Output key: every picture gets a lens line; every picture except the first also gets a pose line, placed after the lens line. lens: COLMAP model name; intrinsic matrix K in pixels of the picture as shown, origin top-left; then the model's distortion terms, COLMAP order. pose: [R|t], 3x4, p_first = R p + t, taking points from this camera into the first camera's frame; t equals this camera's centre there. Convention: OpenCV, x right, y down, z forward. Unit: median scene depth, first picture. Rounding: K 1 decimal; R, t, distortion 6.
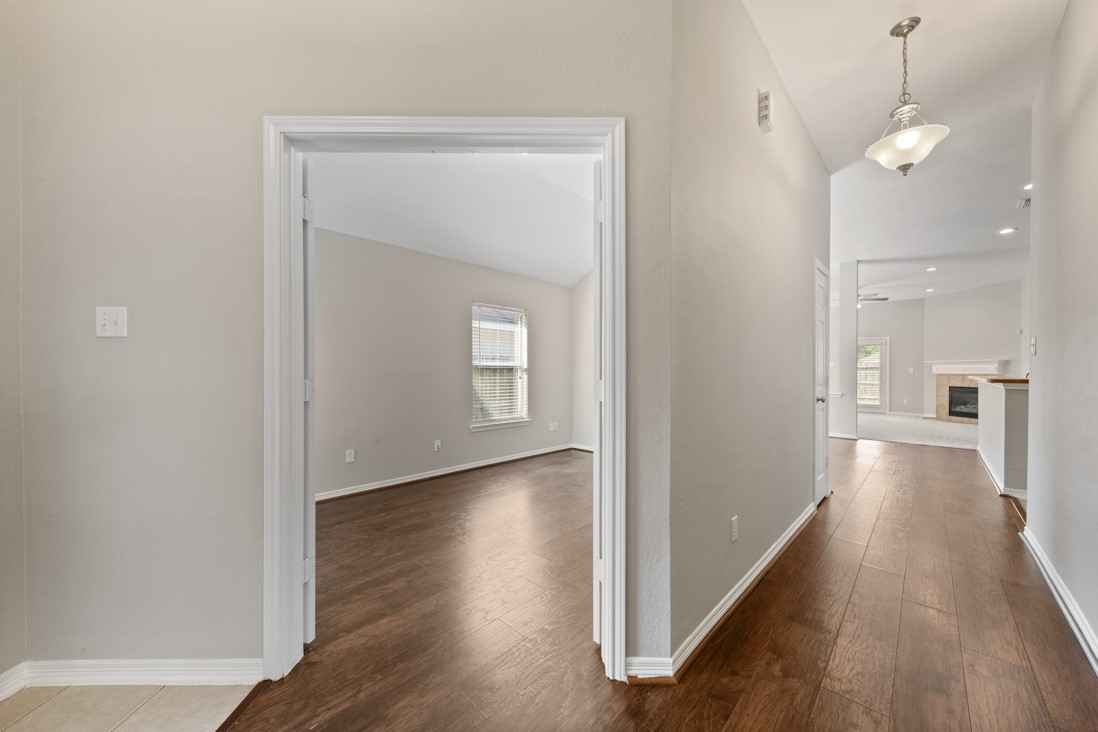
lens RADIAL K [[379.2, 0, 555.3], [0, 379.2, 371.8], [0, 0, 1]] dist [0.004712, -0.001670]
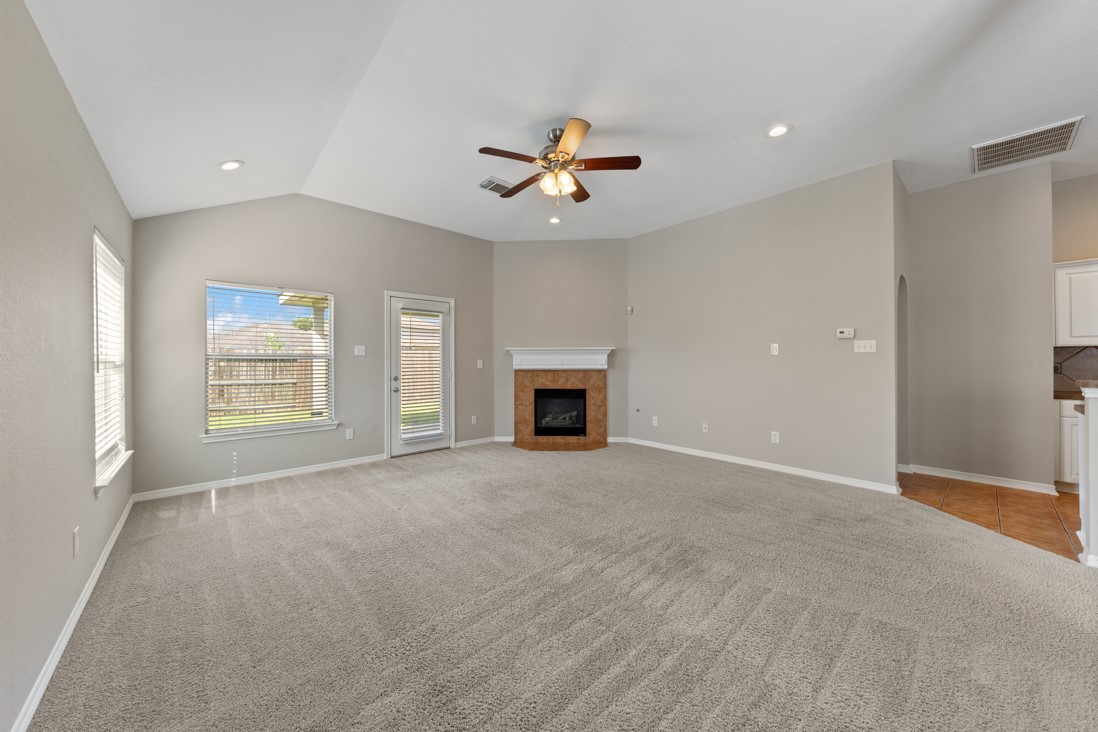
lens RADIAL K [[379.2, 0, 546.4], [0, 379.2, 358.0], [0, 0, 1]] dist [0.004712, -0.001670]
pose [[0.054077, 0.003398, 0.998531, 0.408335], [0.004742, 0.999982, -0.003660, -0.010477], [-0.998526, 0.004933, 0.054060, 0.942527]]
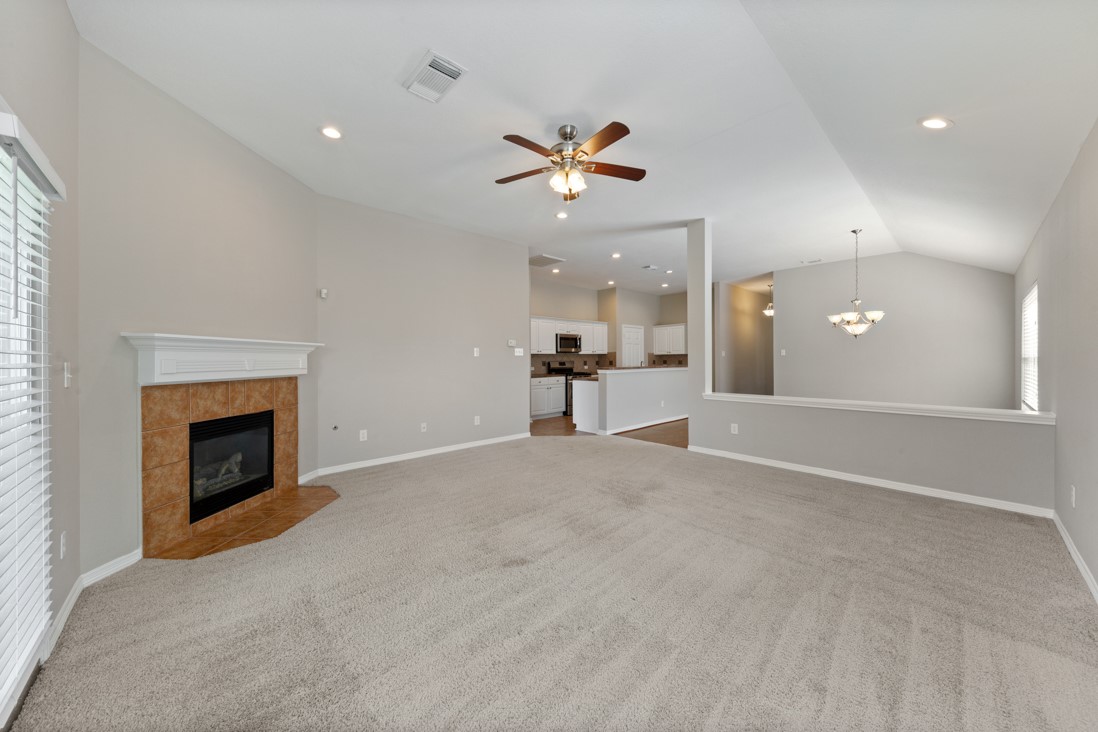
lens RADIAL K [[379.2, 0, 550.6], [0, 379.2, 357.1], [0, 0, 1]] dist [0.004712, -0.001670]
pose [[-0.999272, 0.005752, 0.037717, 0.741890], [0.005594, 0.999975, -0.004306, -0.010686], [-0.037741, -0.004092, -0.999279, 1.279104]]
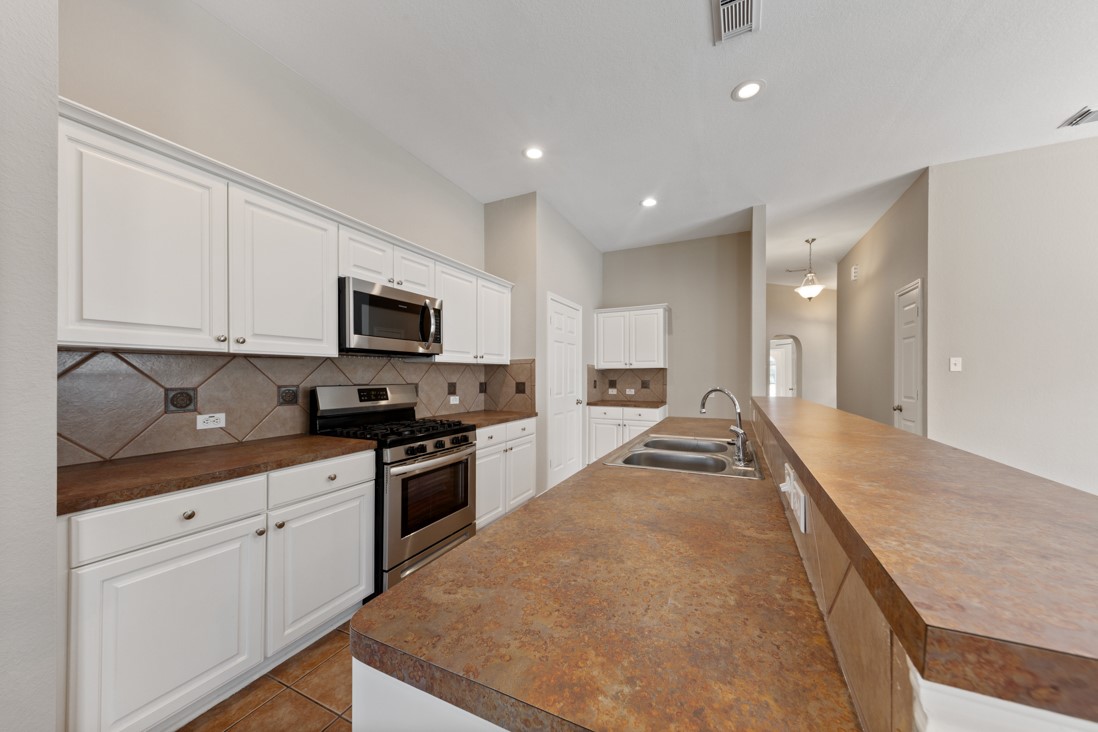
lens RADIAL K [[379.2, 0, 559.5], [0, 379.2, 369.2], [0, 0, 1]] dist [0.004712, -0.001670]
pose [[-0.935395, -0.007043, -0.353534, 0.718872], [-0.000782, 0.999840, -0.017849, -0.011011], [0.353604, -0.016419, -0.935251, 0.610557]]
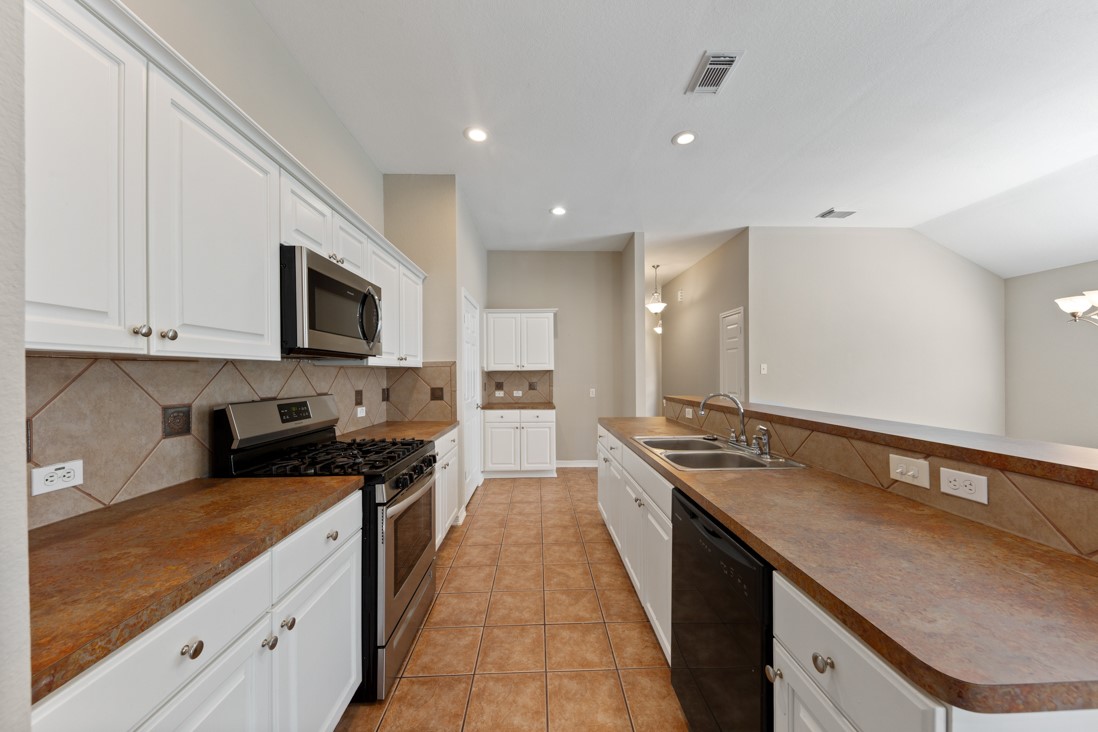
lens RADIAL K [[379.2, 0, 556.3], [0, 379.2, 368.0], [0, 0, 1]] dist [0.004712, -0.001670]
pose [[-0.666620, -0.010979, -0.745317, 0.806868], [0.002209, 0.999858, -0.016704, -0.016540], [0.745394, -0.012782, -0.666501, 0.537696]]
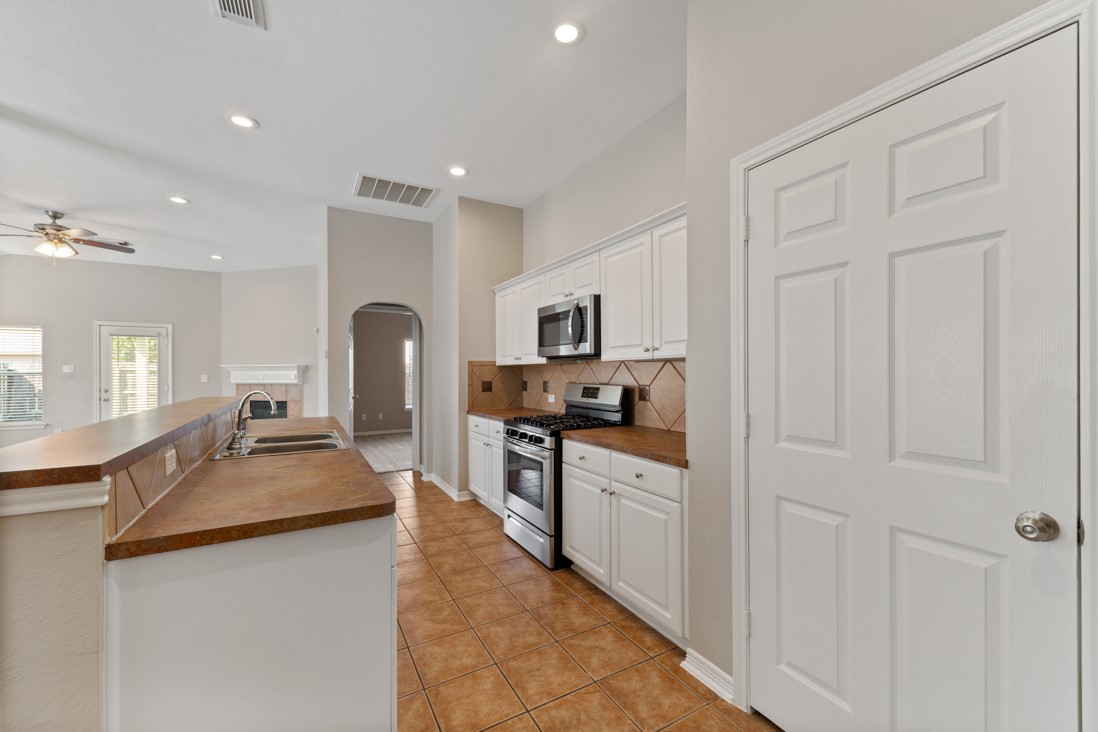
lens RADIAL K [[443.5, 0, 554.3], [0, 443.5, 369.0], [0, 0, 1]] dist [0.003635, -0.000319]
pose [[0.257581, -0.001249, 0.966256, 0.373823], [0.006356, 0.999980, -0.000402, -0.017108], [-0.966236, 0.006245, 0.257584, 0.230323]]
